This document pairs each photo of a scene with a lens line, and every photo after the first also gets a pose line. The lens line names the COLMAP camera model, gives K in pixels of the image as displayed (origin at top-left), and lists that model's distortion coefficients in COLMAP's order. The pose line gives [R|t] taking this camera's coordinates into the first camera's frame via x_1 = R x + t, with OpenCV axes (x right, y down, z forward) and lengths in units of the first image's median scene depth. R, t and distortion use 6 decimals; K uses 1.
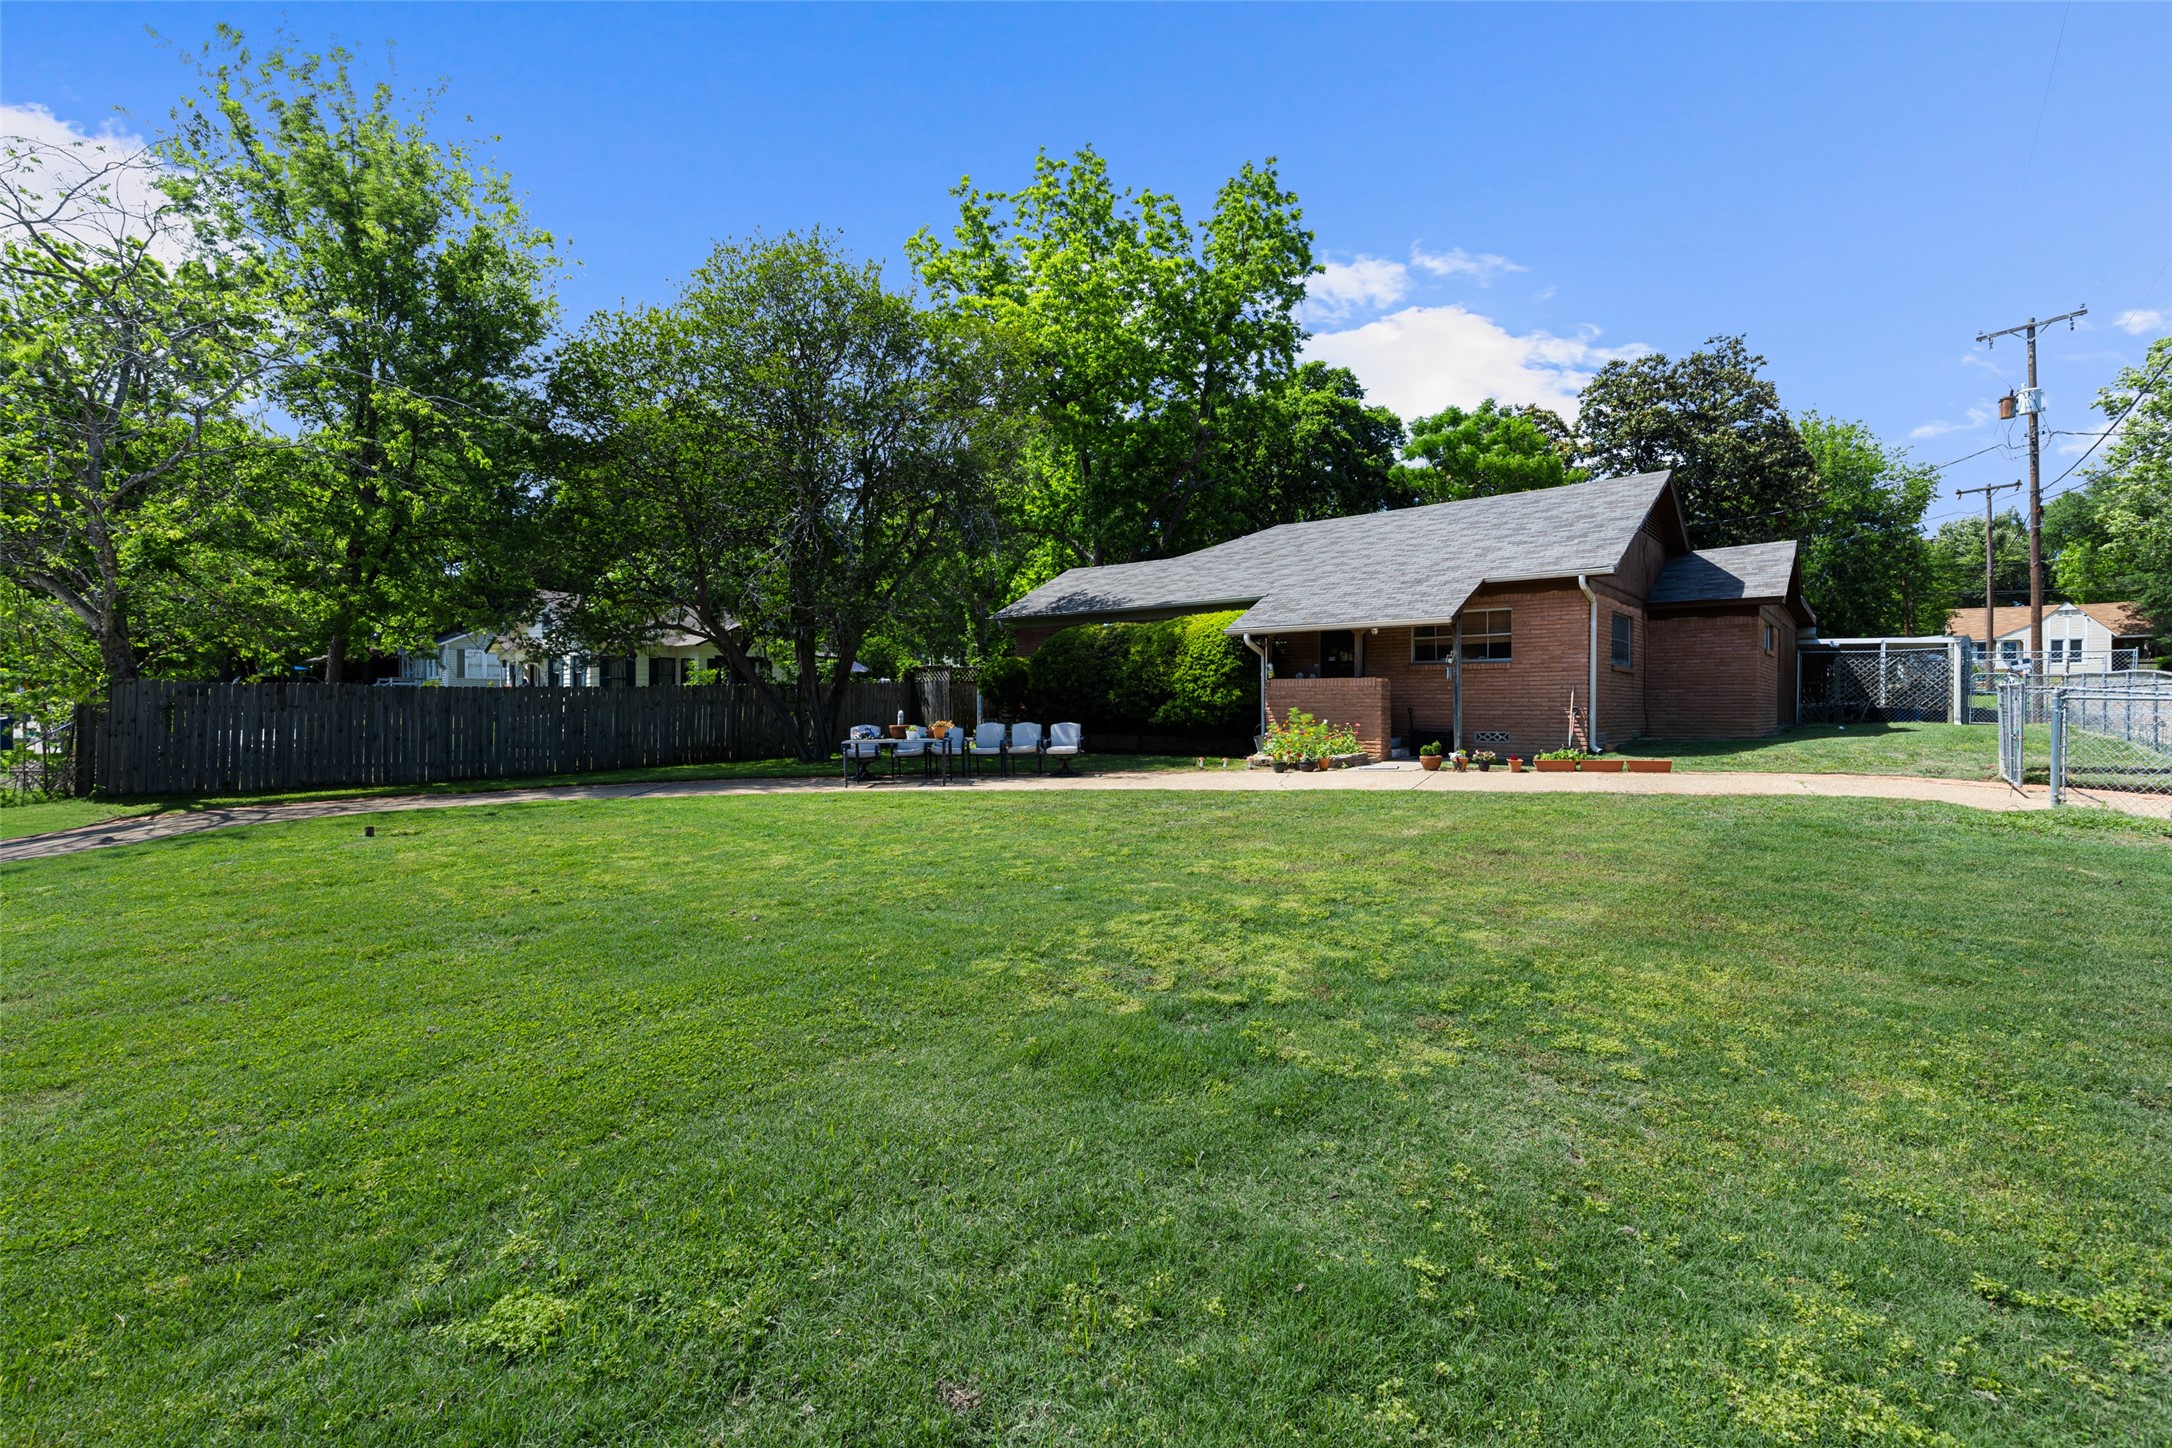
lens RADIAL K [[979.6, 0, 1084.7], [0, 979.6, 711.9], [0, 0, 1]] dist [0.002259, 0.000525]
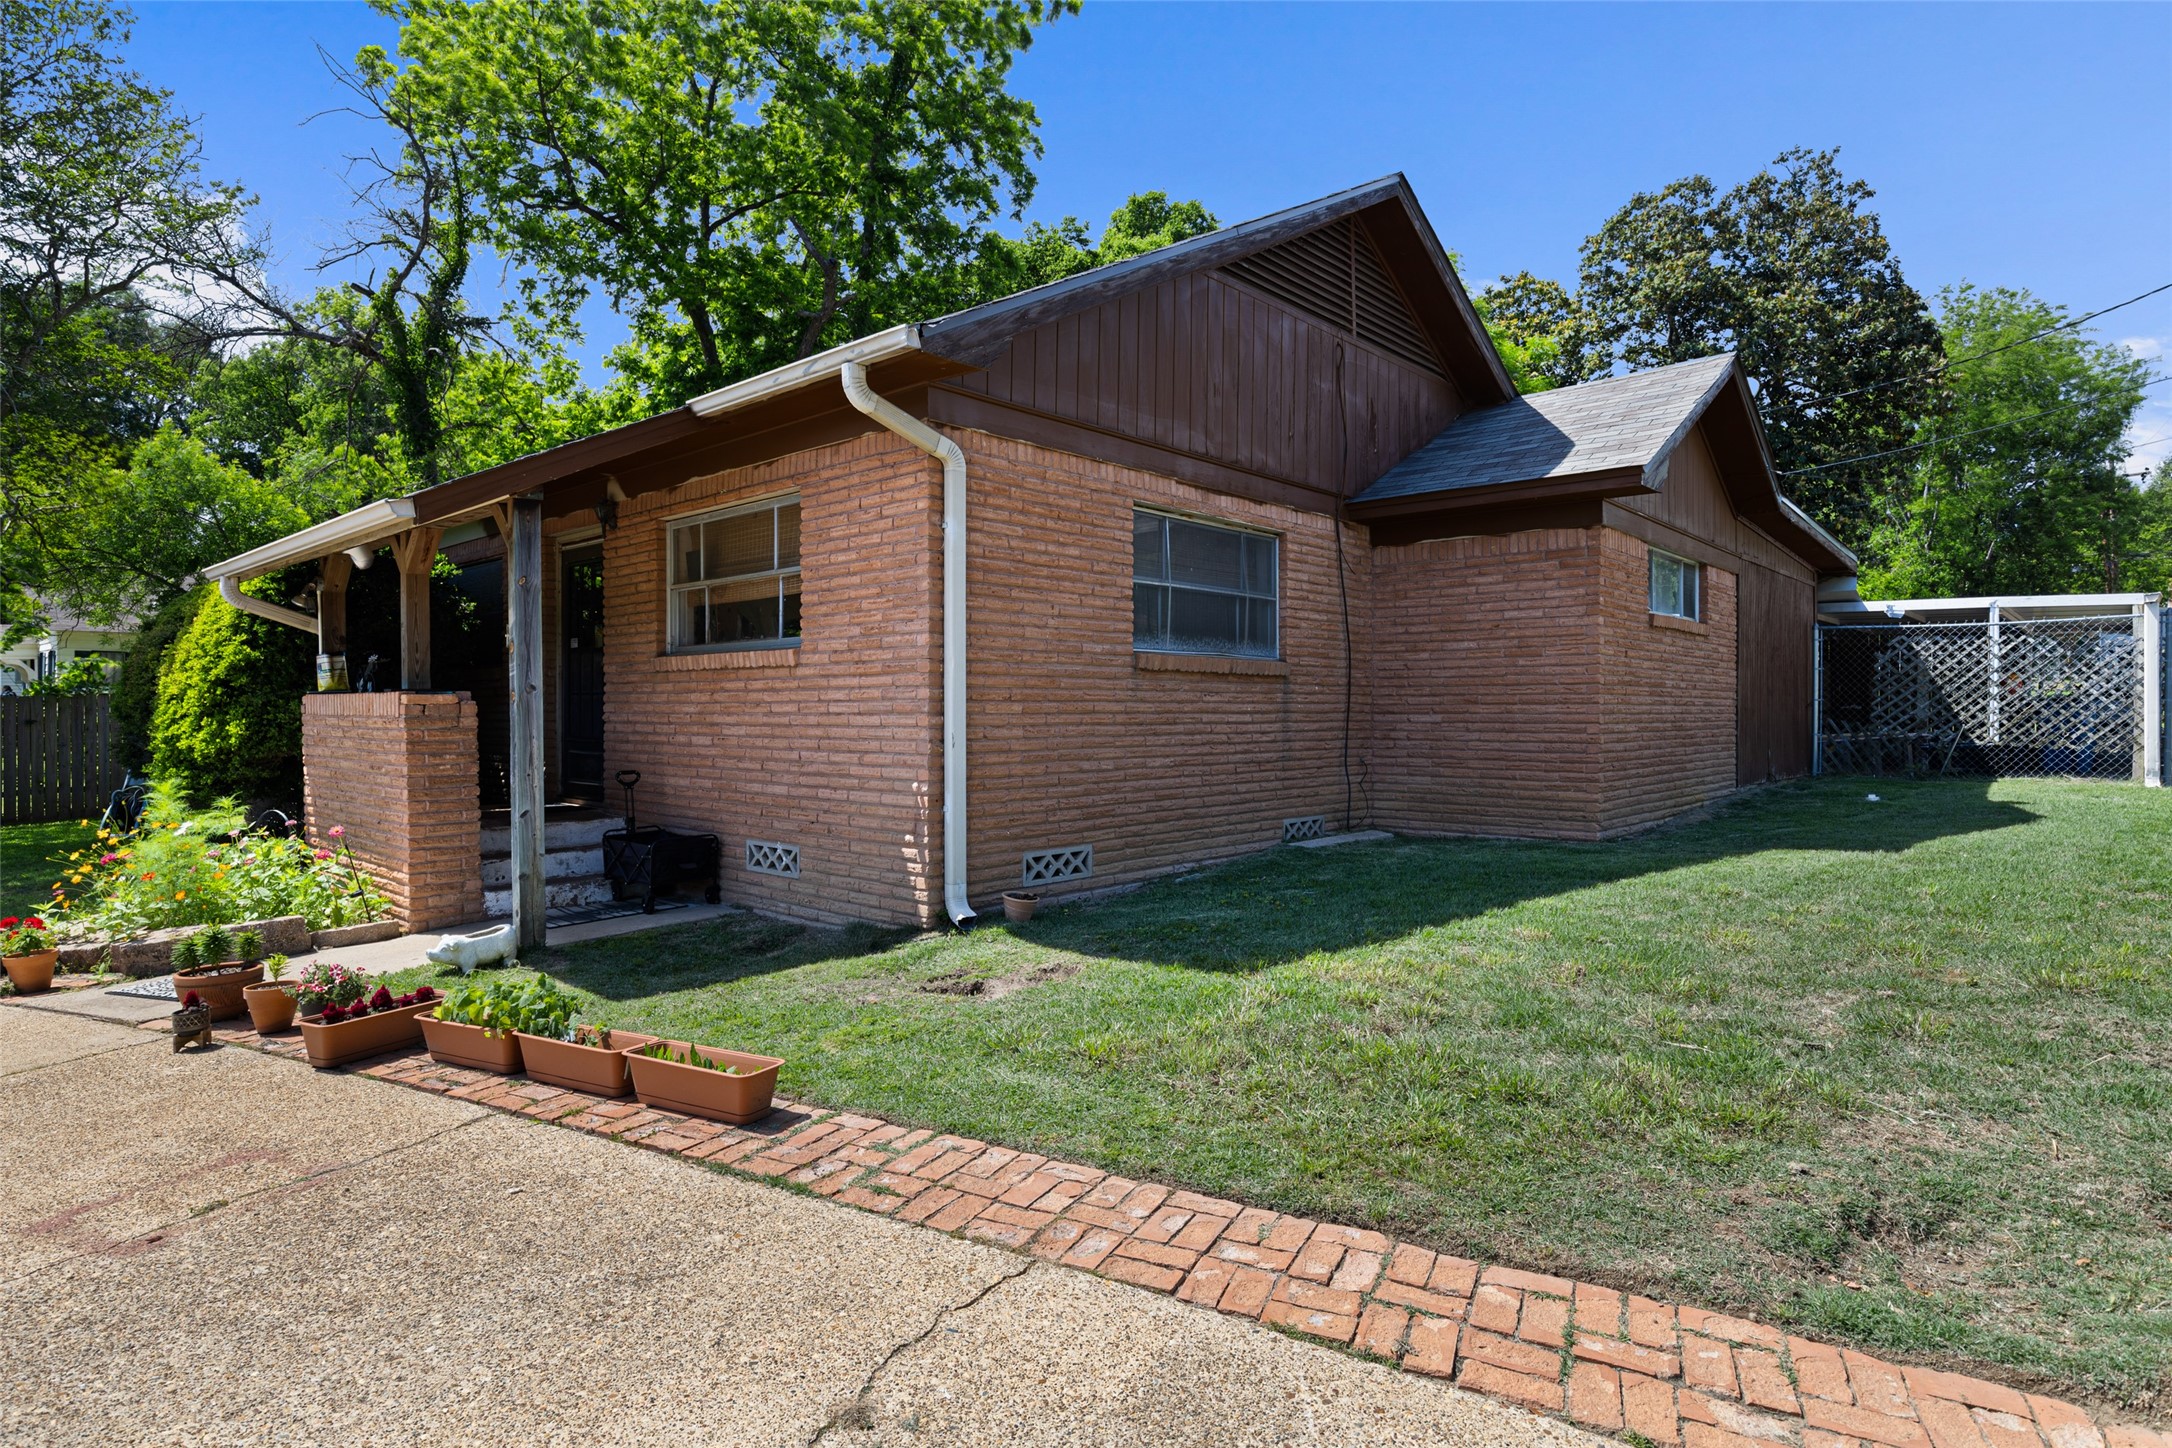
lens RADIAL K [[1102.4, 0, 1086.0], [0, 1102.4, 724.0], [0, 0, 1]] dist [0.000630, -0.000041]
pose [[0.998734, 0.001717, -0.050282, 0.400329], [-0.000814, 0.999838, 0.017970, -0.022733], [0.050304, -0.017907, 0.998573, 0.442142]]
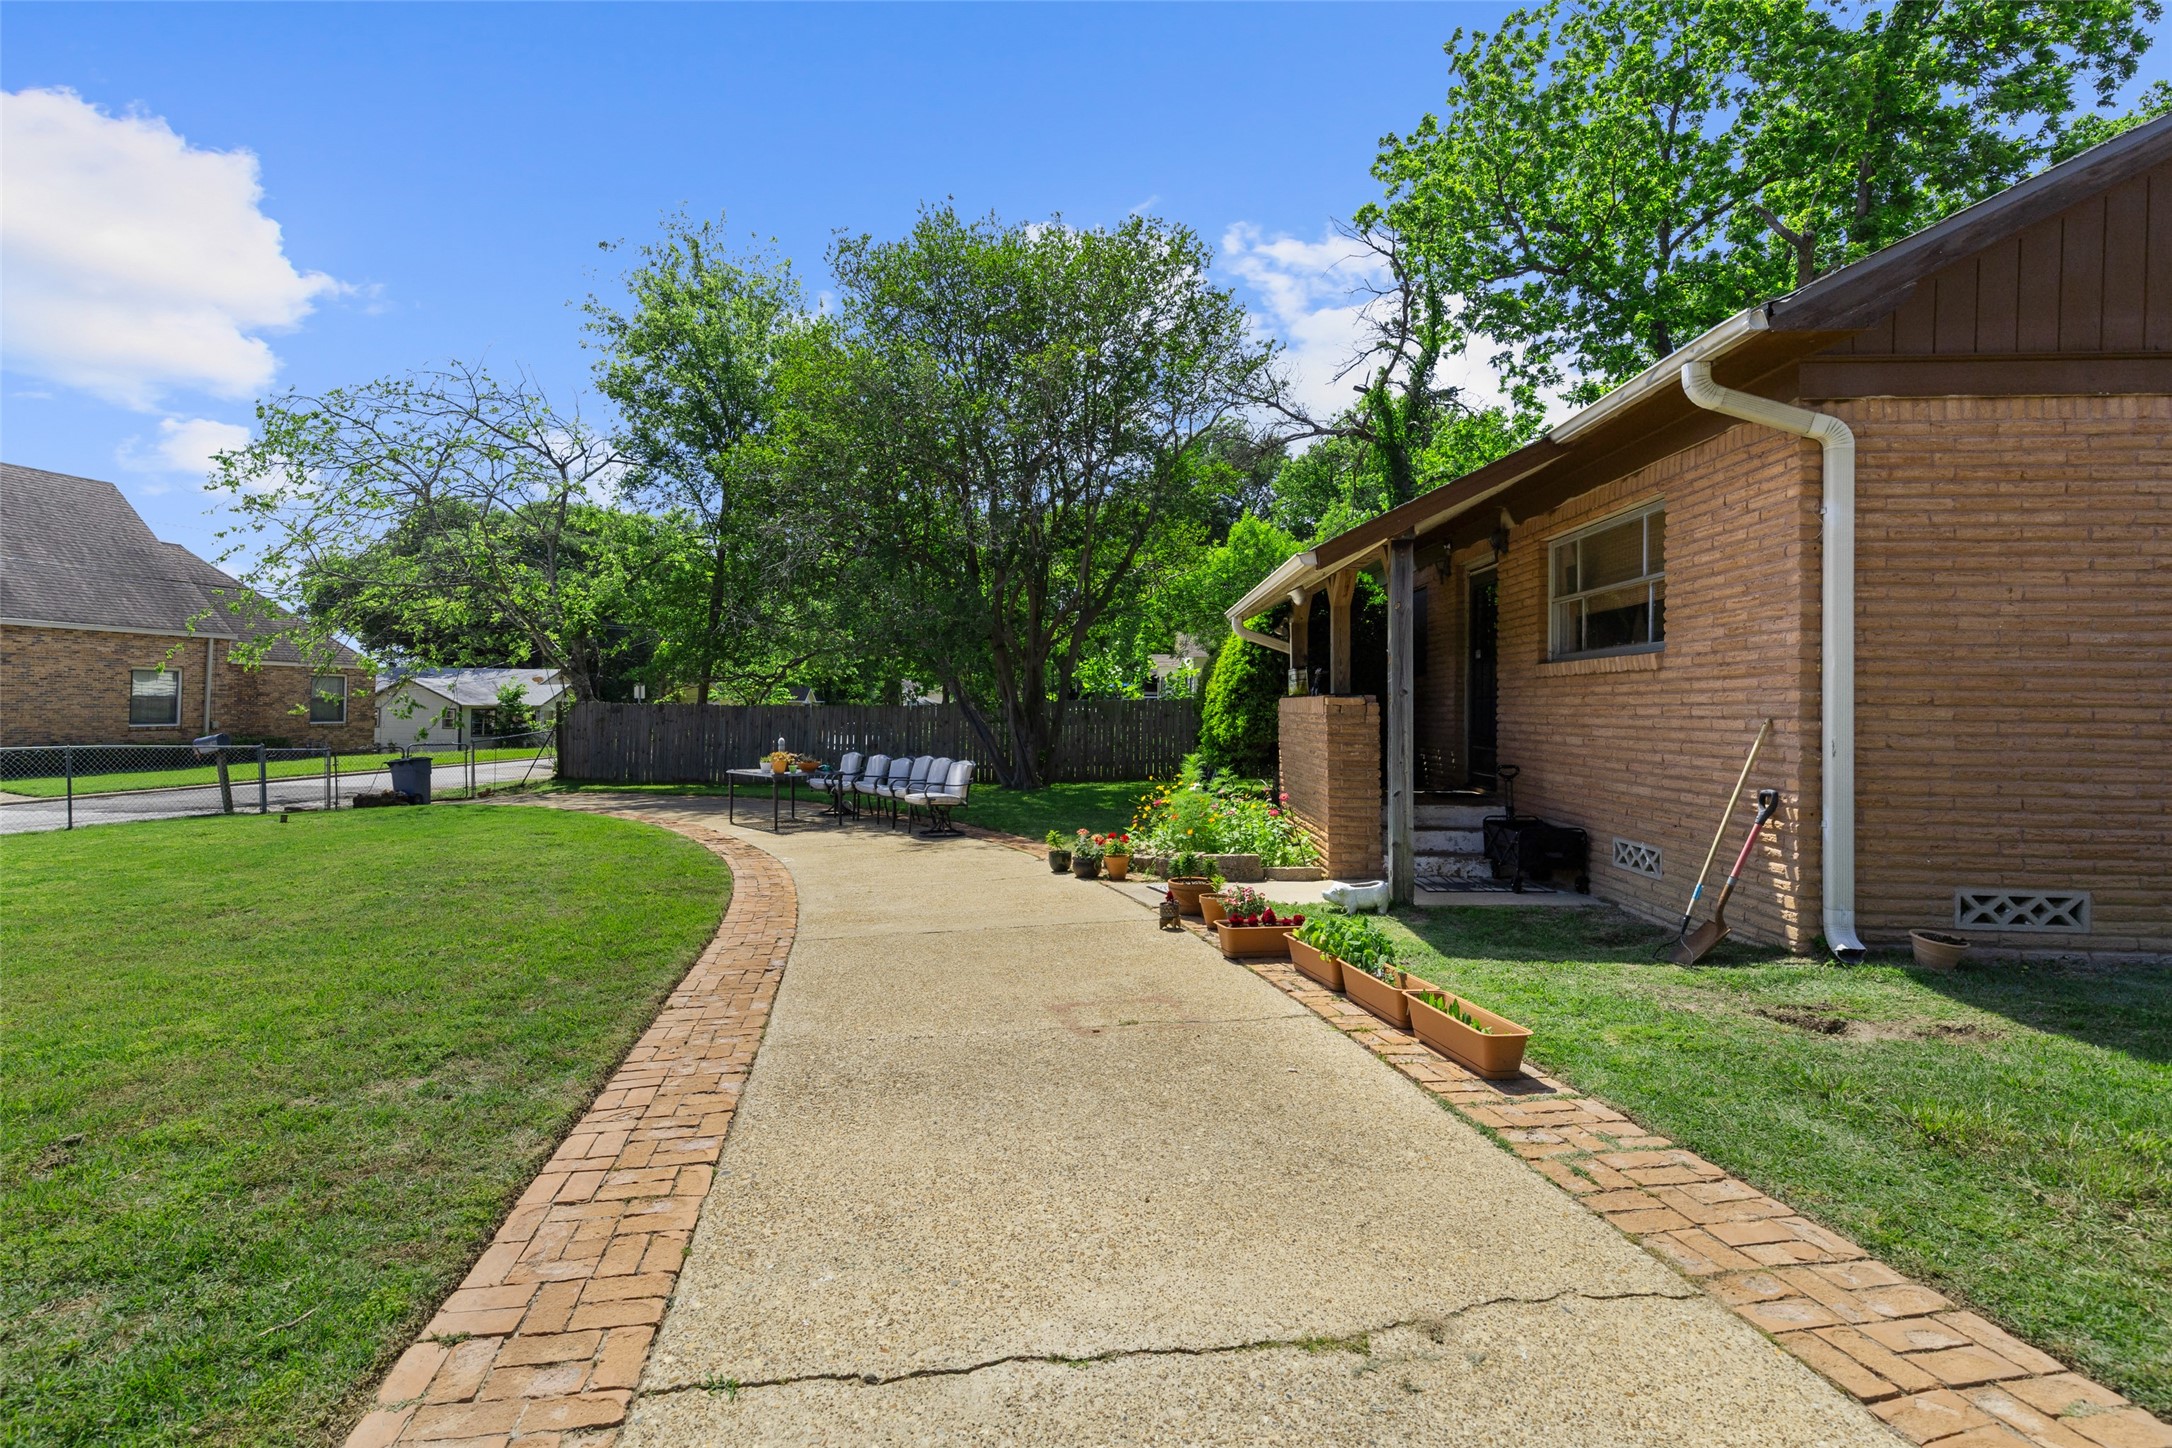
lens RADIAL K [[979.6, 0, 1084.7], [0, 979.6, 711.9], [0, 0, 1]] dist [0.002259, 0.000525]
pose [[0.609369, 0.011898, -0.792797, 0.420804], [-0.008636, 0.999928, 0.008368, -0.022355], [0.792840, 0.001747, 0.609428, 0.446985]]
